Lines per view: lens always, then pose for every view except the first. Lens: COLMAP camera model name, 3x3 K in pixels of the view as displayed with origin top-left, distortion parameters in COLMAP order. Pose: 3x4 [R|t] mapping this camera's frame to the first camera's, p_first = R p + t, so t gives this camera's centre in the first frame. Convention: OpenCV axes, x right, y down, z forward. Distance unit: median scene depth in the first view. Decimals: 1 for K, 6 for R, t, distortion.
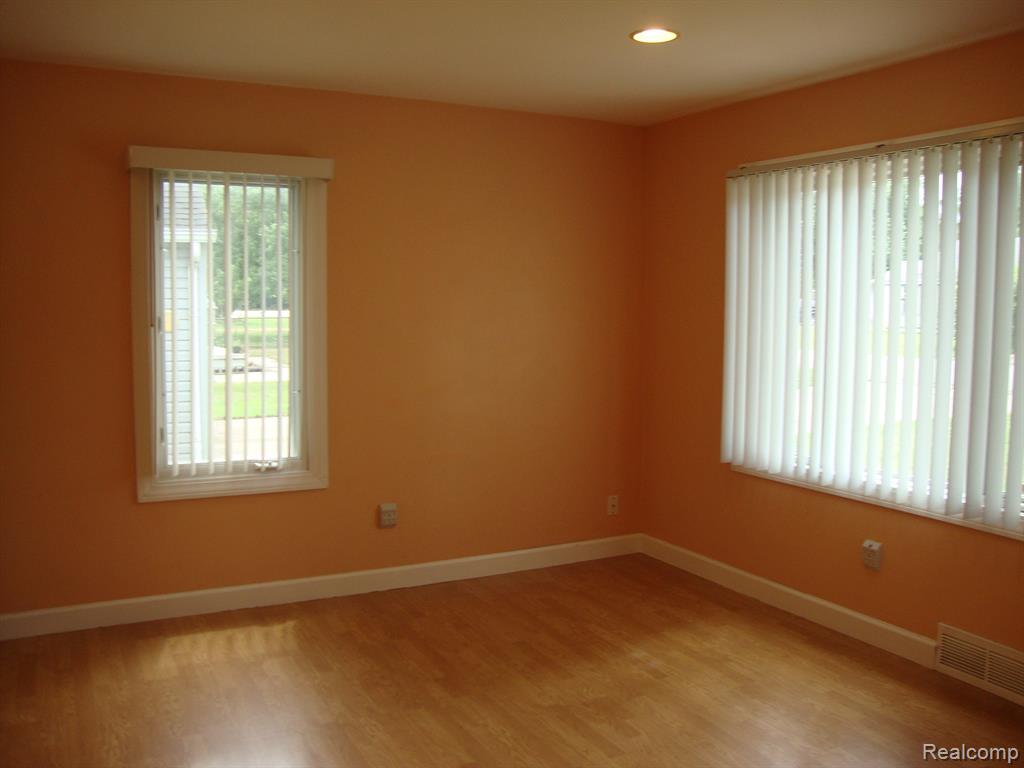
lens RADIAL K [[919.3, 0, 523.2], [0, 919.3, 384.9], [0, 0, 1]] dist [-0.200797, 0.205401]
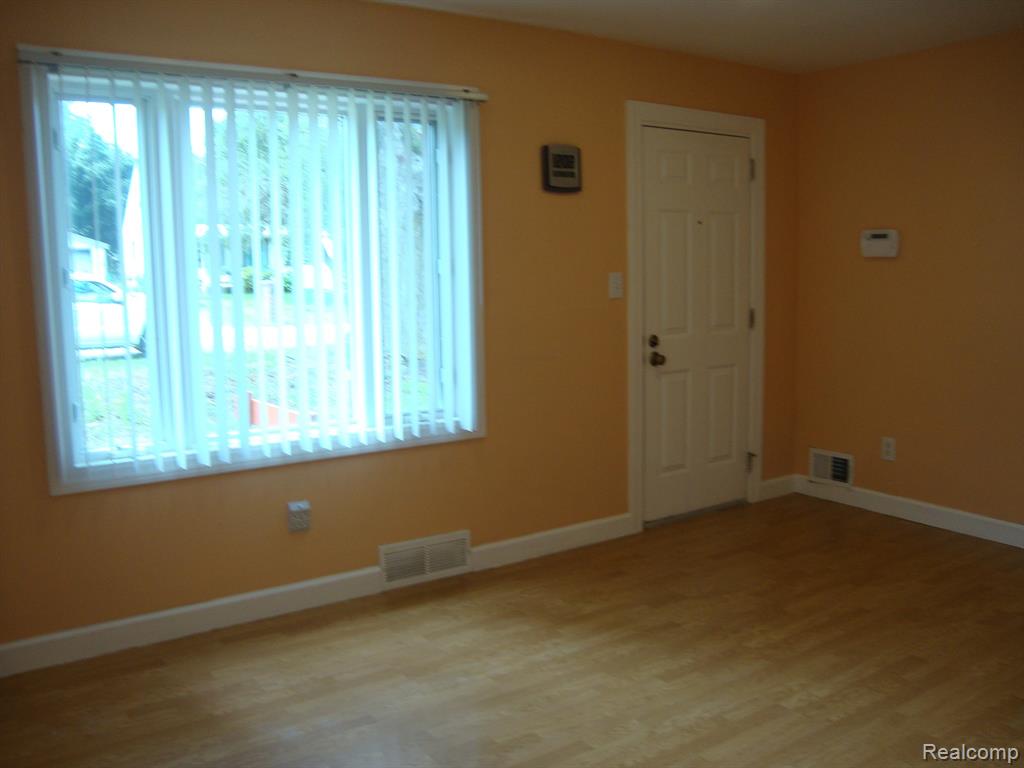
lens RADIAL K [[919.3, 0, 523.2], [0, 919.3, 384.9], [0, 0, 1]] dist [-0.200797, 0.205401]
pose [[-0.117689, -0.136483, 0.983627, -0.532866], [0.102318, 0.983572, 0.148718, -0.060244], [-0.987765, 0.118145, -0.101791, 0.818063]]
